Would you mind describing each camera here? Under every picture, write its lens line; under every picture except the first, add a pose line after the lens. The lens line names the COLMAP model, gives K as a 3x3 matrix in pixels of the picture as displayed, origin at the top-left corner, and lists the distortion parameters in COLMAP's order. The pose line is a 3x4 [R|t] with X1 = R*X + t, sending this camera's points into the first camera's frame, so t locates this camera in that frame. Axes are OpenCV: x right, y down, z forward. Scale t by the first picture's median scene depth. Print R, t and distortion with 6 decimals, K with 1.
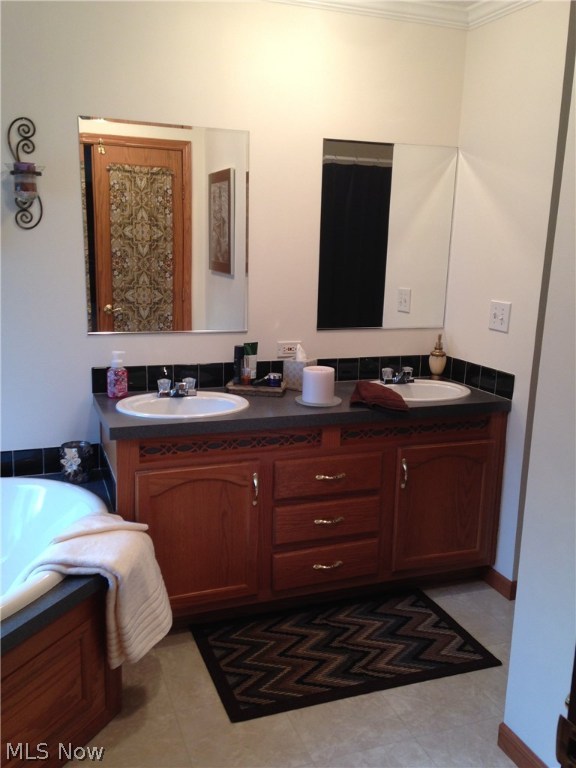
lens RADIAL K [[691.1, 0, 289.7], [0, 691.1, 380.9], [0, 0, 1]] dist [0.191649, -0.301686]
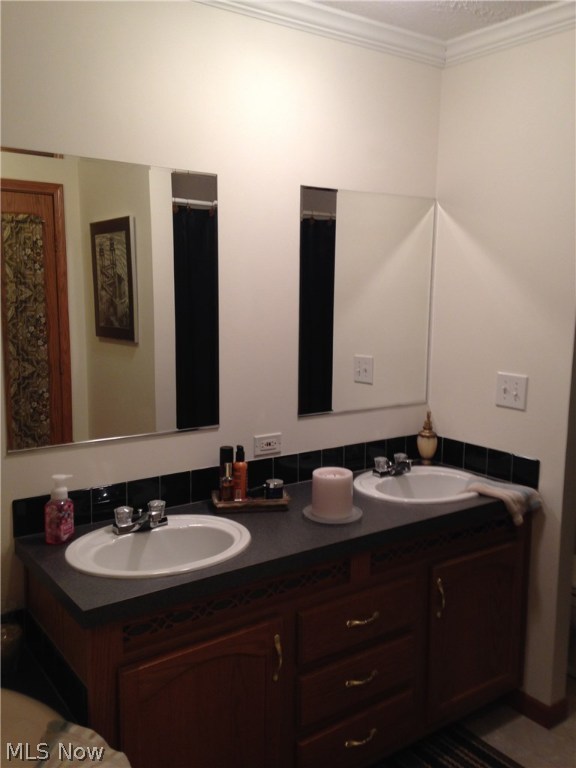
lens RADIAL K [[691.1, 0, 289.7], [0, 691.1, 380.9], [0, 0, 1]] dist [0.191649, -0.301686]
pose [[0.966759, -0.048875, 0.250975, -0.117475], [0.064709, 0.996375, -0.055225, -0.049566], [-0.247366, 0.069630, 0.966417, 0.156761]]
